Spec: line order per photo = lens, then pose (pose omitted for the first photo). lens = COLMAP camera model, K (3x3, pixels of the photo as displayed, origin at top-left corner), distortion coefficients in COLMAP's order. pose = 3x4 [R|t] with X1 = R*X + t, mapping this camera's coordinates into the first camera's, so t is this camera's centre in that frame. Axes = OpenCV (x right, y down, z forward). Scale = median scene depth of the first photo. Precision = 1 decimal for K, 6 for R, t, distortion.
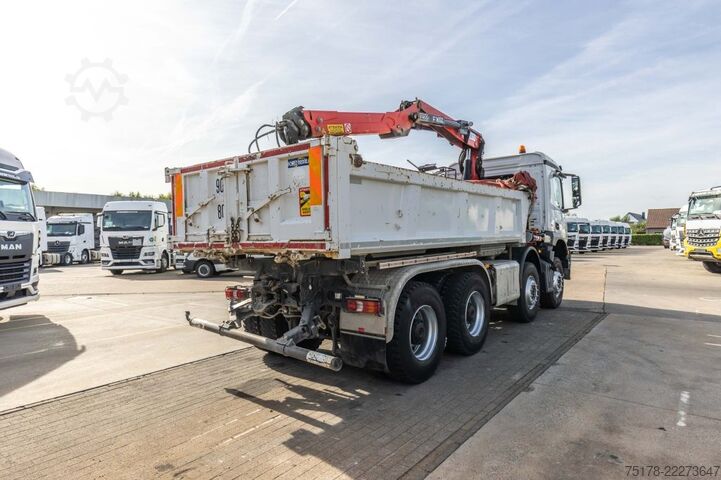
lens RADIAL K [[428.9, 0, 342.1], [0, 428.9, 242.1], [0, 0, 1]] dist [-0.001315, -0.000310]
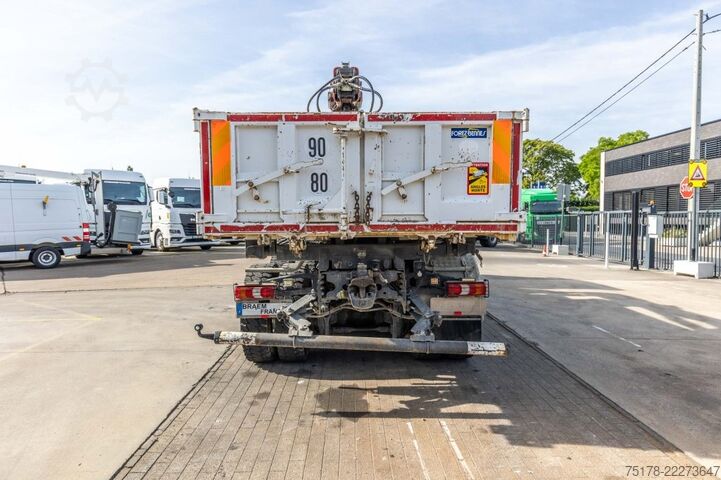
lens RADIAL K [[416.7, 0, 360.5], [0, 416.7, 240.0], [0, 0, 1]] dist [-0.004394, -0.001323]
pose [[0.778434, -0.023202, 0.627297, -0.733932], [-0.001387, 0.999251, 0.038681, 0.001052], [-0.627724, -0.030980, 0.777819, 0.414677]]
